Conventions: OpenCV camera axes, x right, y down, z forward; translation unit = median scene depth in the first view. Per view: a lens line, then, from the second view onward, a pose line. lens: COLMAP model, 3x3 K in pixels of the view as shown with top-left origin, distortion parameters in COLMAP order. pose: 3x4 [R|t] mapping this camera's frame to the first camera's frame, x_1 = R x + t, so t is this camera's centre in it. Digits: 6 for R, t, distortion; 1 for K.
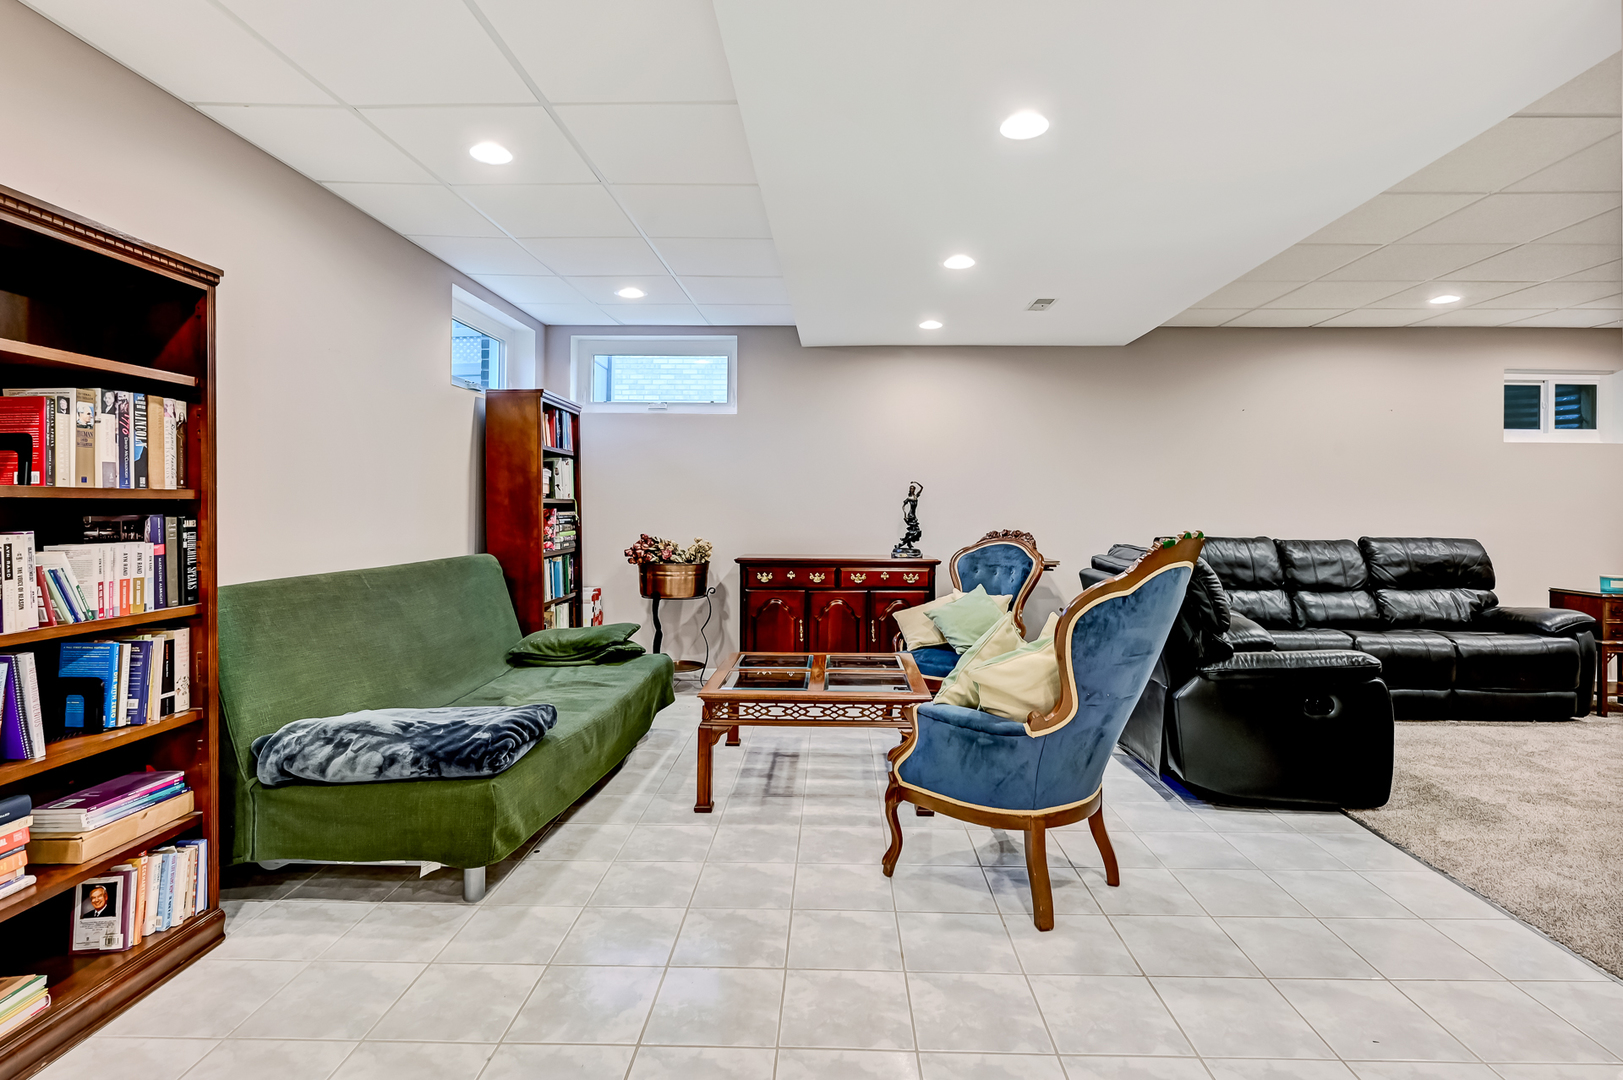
lens RADIAL K [[815.1, 0, 811.4], [0, 815.1, 494.4], [0, 0, 1]] dist [-0.000052, -0.001284]
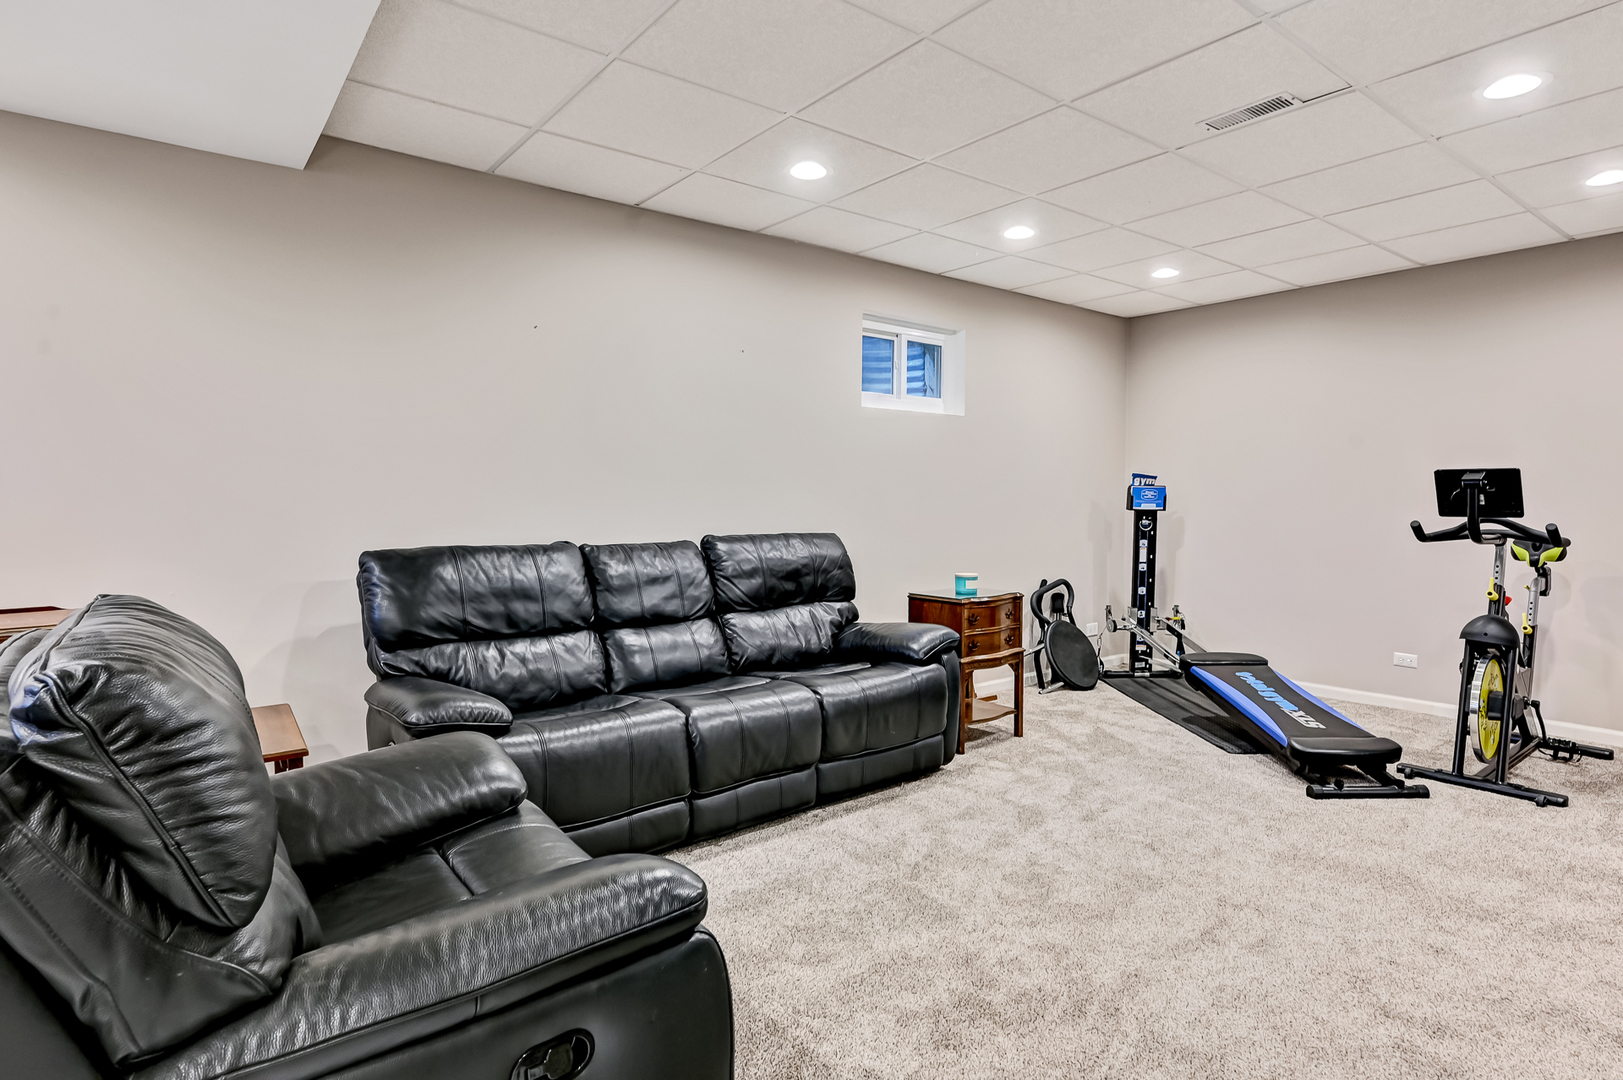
lens RADIAL K [[856.2, 0, 811.5], [0, 856.2, 508.3], [0, 0, 1]] dist [-0.000766, -0.000093]
pose [[0.770662, -0.017131, 0.637014, 0.306631], [-0.002642, 0.999544, 0.030076, 0.008762], [-0.637239, -0.024861, 0.770265, 0.419530]]
